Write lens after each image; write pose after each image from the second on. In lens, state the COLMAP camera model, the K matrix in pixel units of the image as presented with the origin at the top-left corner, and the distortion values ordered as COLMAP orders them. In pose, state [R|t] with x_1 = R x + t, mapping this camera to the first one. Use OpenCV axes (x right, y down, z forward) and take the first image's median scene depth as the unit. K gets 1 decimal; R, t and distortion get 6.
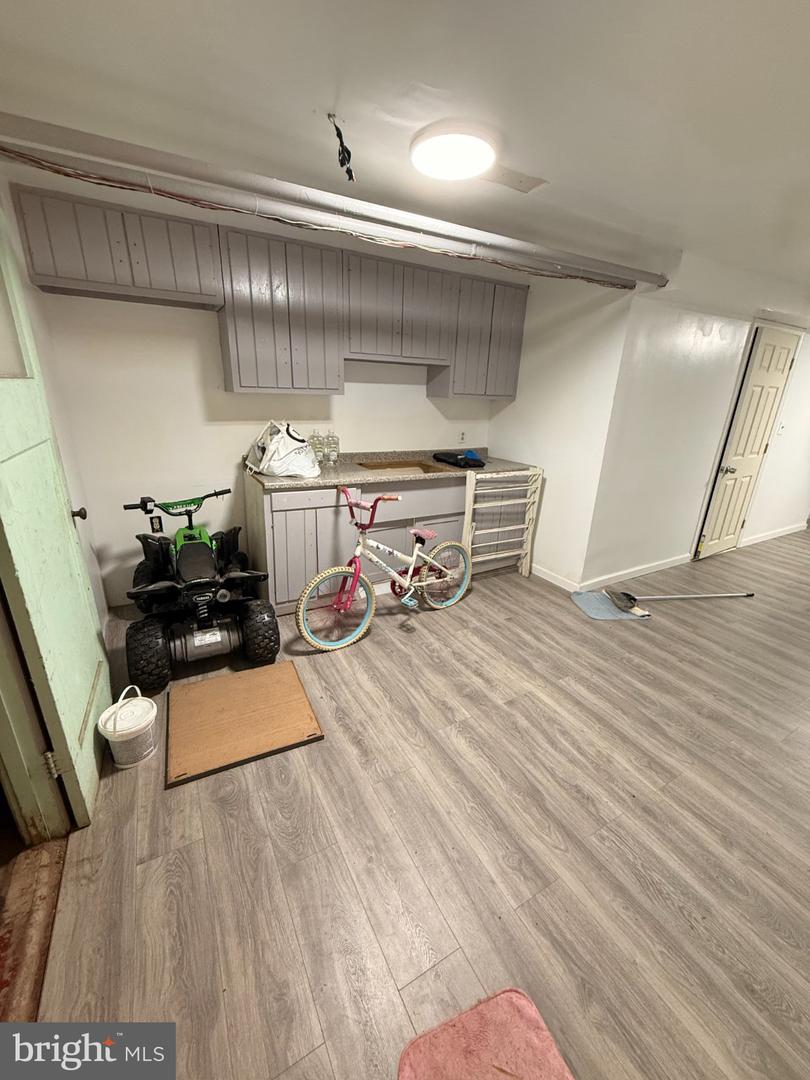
lens RADIAL K [[431.8, 0, 401.8], [0, 431.8, 542.8], [0, 0, 1]] dist [0.000635, -0.000091]
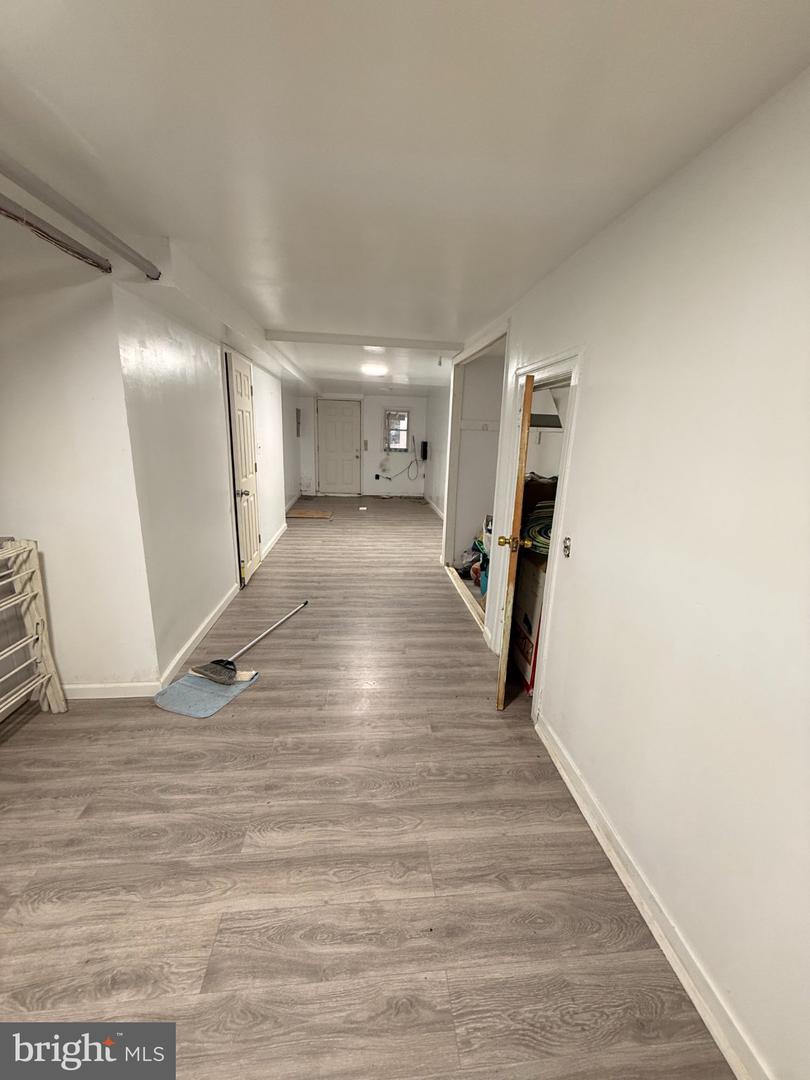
lens RADIAL K [[431.8, 0, 404.4], [0, 431.8, 536.7], [0, 0, 1]] dist [0.000635, -0.000091]
pose [[0.398040, -0.242553, 0.884721, 0.000749], [0.292684, 0.947589, 0.128109, -0.115918], [-0.869425, 0.207951, 0.448170, 0.319786]]
